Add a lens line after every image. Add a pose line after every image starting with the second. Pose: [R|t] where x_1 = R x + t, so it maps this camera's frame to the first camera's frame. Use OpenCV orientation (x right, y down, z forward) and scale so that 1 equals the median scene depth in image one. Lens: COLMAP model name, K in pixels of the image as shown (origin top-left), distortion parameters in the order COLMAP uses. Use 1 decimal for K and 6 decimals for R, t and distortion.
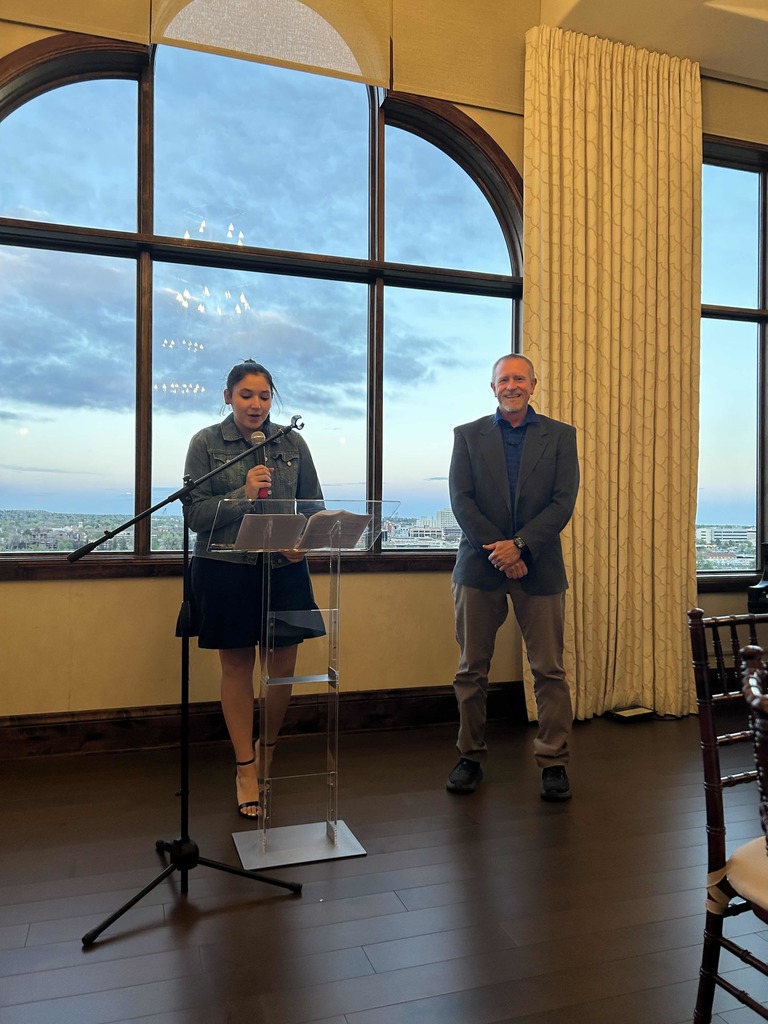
lens RADIAL K [[768.4, 0, 385.6], [0, 768.4, 520.6], [0, 0, 1]] dist [0.024736, 0.006784]
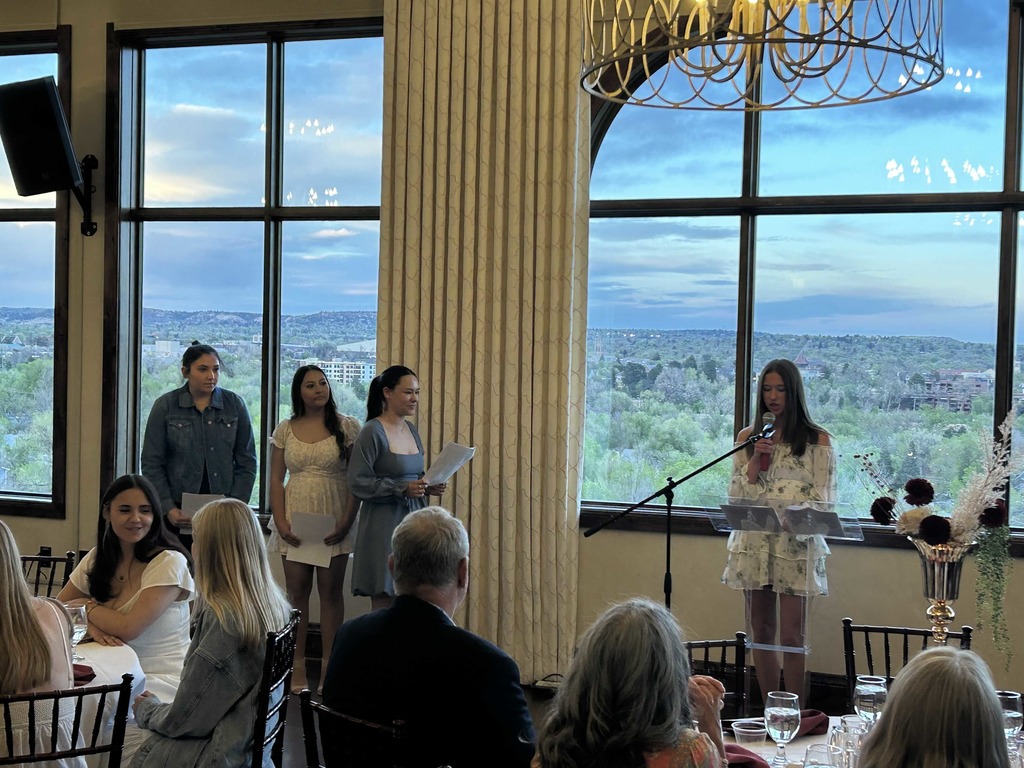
lens RADIAL K [[1542.2, 0, 511.9], [0, 1542.2, 384.6], [0, 0, 1]] dist [0.149822, 0.000000]
pose [[0.769567, 0.026645, -0.638010, 0.729724], [-0.015359, 0.999612, 0.023220, -0.164256], [0.638381, -0.008070, 0.769678, -0.728254]]
